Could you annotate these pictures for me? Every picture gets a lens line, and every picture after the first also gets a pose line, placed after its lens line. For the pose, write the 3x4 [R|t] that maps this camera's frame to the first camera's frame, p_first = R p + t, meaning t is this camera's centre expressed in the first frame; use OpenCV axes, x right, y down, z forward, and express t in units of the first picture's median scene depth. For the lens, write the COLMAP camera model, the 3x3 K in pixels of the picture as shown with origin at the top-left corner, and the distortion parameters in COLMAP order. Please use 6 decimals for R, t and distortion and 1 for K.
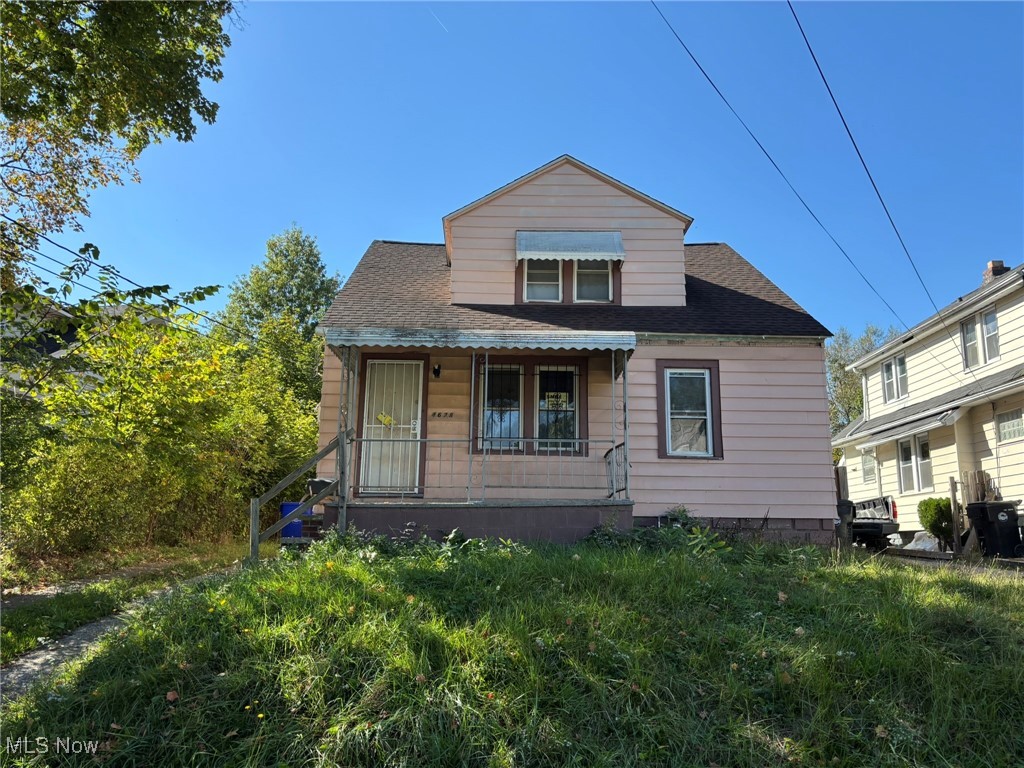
lens RADIAL K [[770.3, 0, 512.0], [0, 770.3, 384.0], [0, 0, 1]] dist [0.073810, -0.001602]
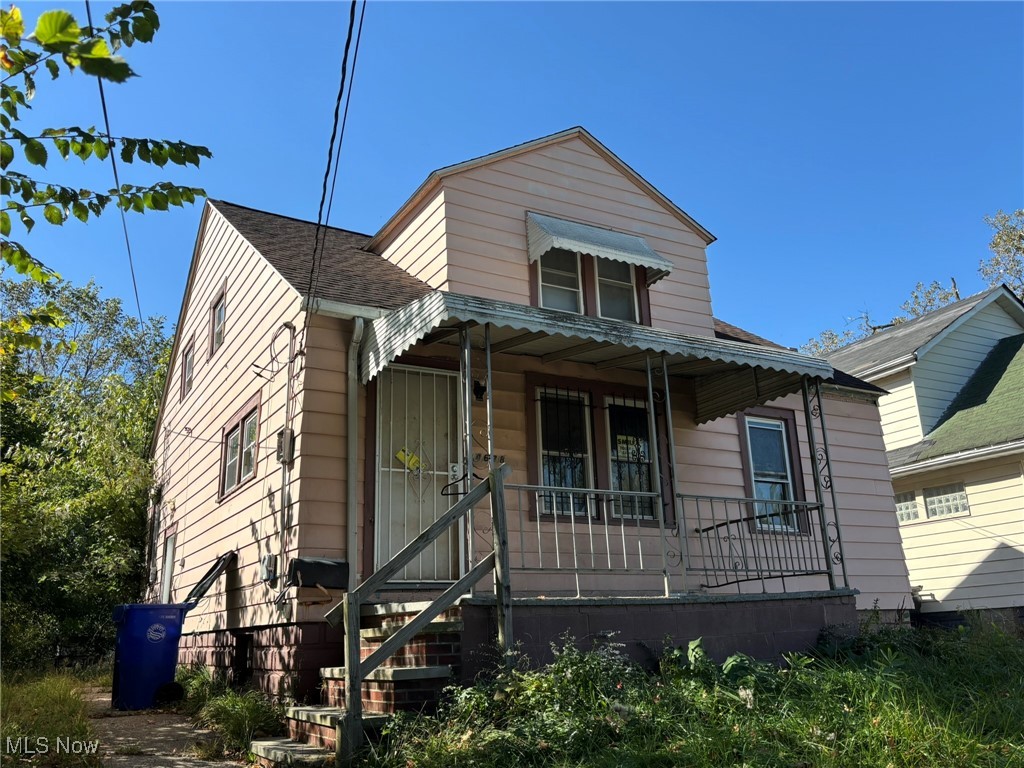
lens RADIAL K [[863.9, 0, 512.0], [0, 863.9, 384.0], [0, 0, 1]] dist [0.057486, -0.003156]
pose [[0.876456, 0.097772, 0.471451, -0.412909], [-0.052630, 0.992752, -0.108040, 0.054425], [-0.478597, 0.069880, 0.875249, 0.352280]]
